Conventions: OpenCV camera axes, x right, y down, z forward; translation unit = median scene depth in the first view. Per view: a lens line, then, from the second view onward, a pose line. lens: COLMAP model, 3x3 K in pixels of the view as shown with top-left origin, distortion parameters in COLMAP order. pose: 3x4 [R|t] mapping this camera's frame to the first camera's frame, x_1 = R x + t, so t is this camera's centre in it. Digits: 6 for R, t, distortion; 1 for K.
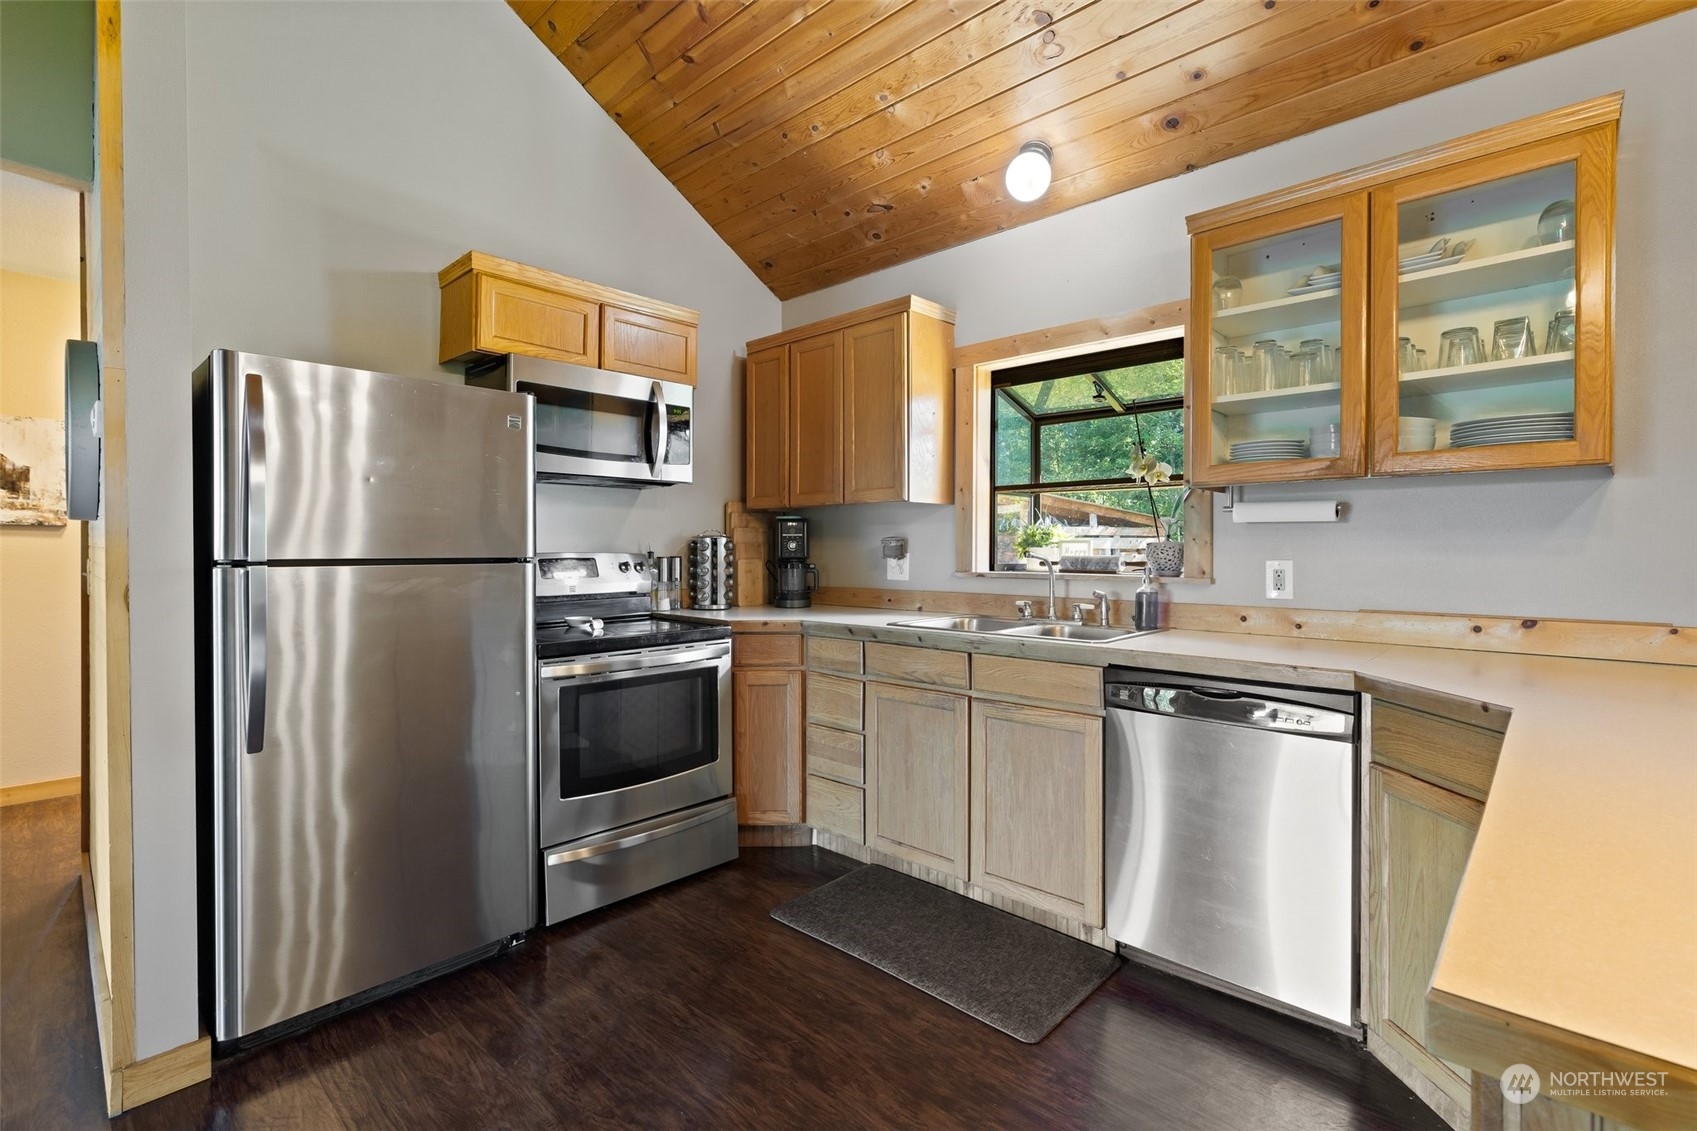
lens RADIAL K [[767.8, 0, 850.3], [0, 767.8, 554.0], [0, 0, 1]] dist [-0.000262, -0.000655]
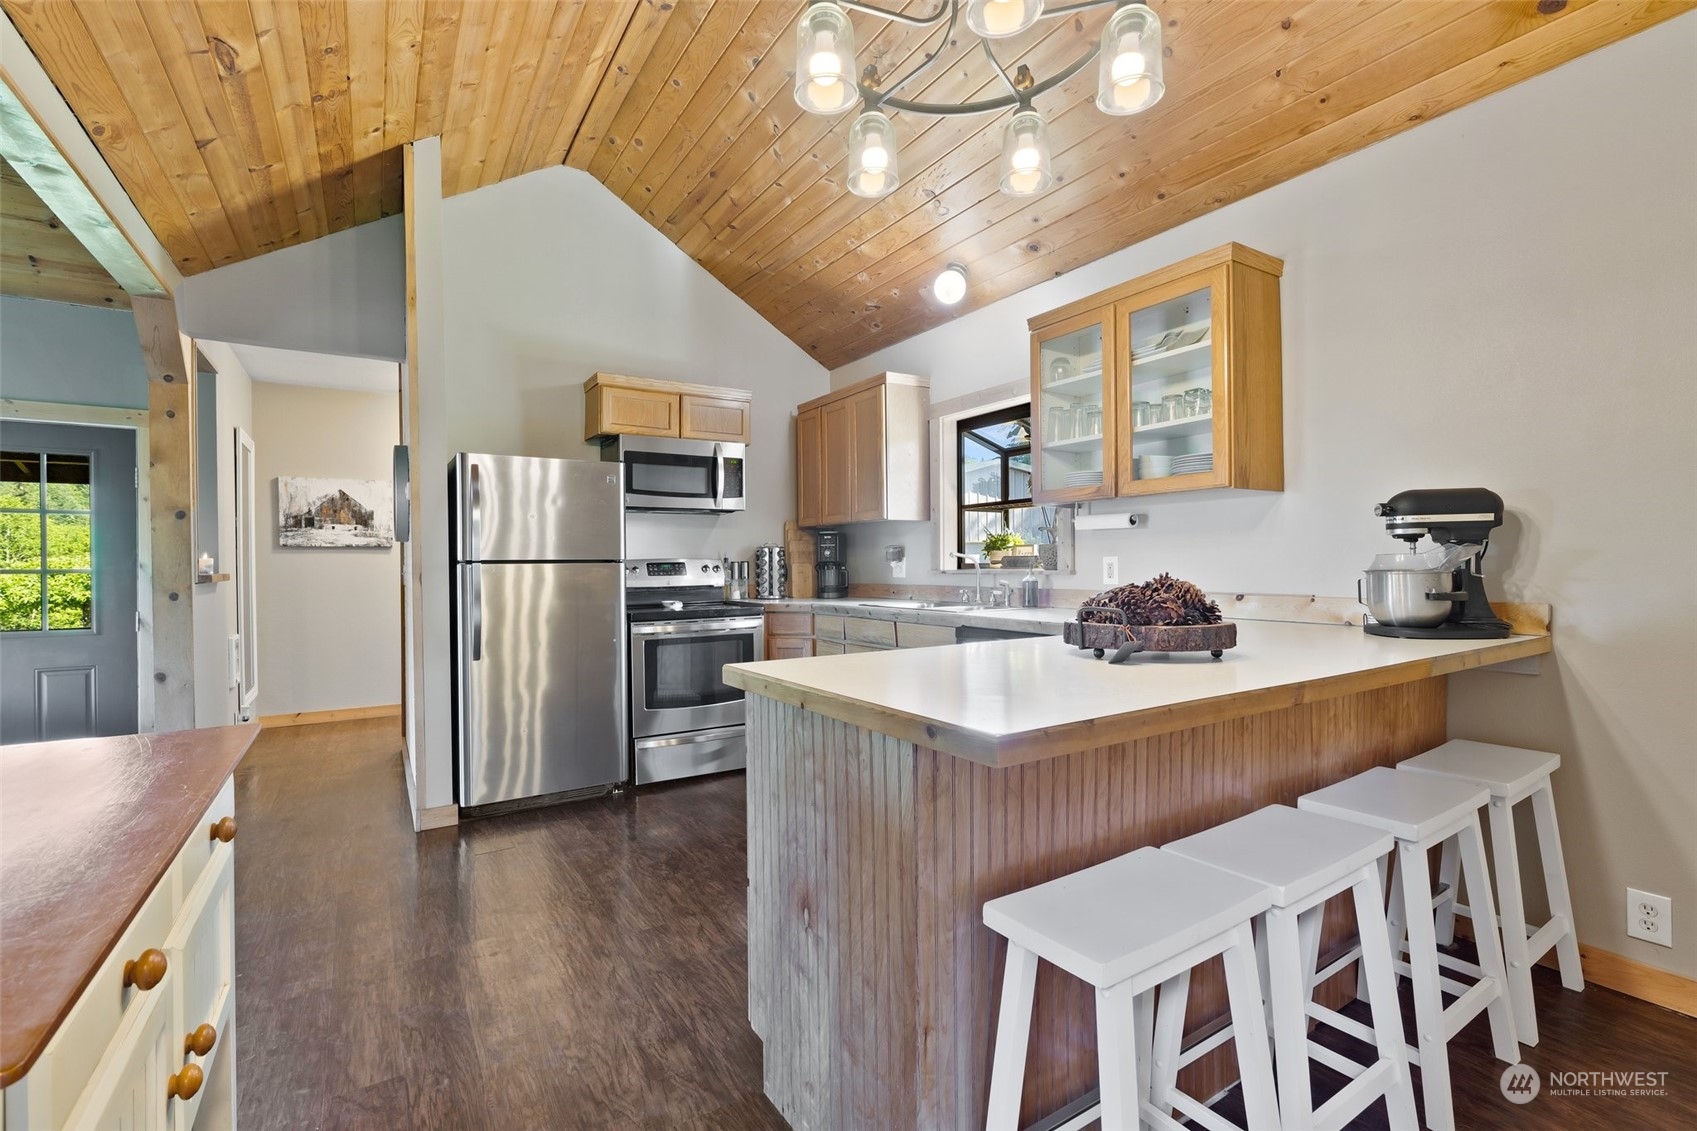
lens RADIAL K [[767.8, 0, 852.2], [0, 767.8, 568.2], [0, 0, 1]] dist [-0.000262, -0.000655]
pose [[0.968430, -0.008701, -0.249134, 0.372716], [0.008619, 0.999962, -0.001421, 0.022732], [0.249137, -0.000771, 0.968468, -0.380200]]
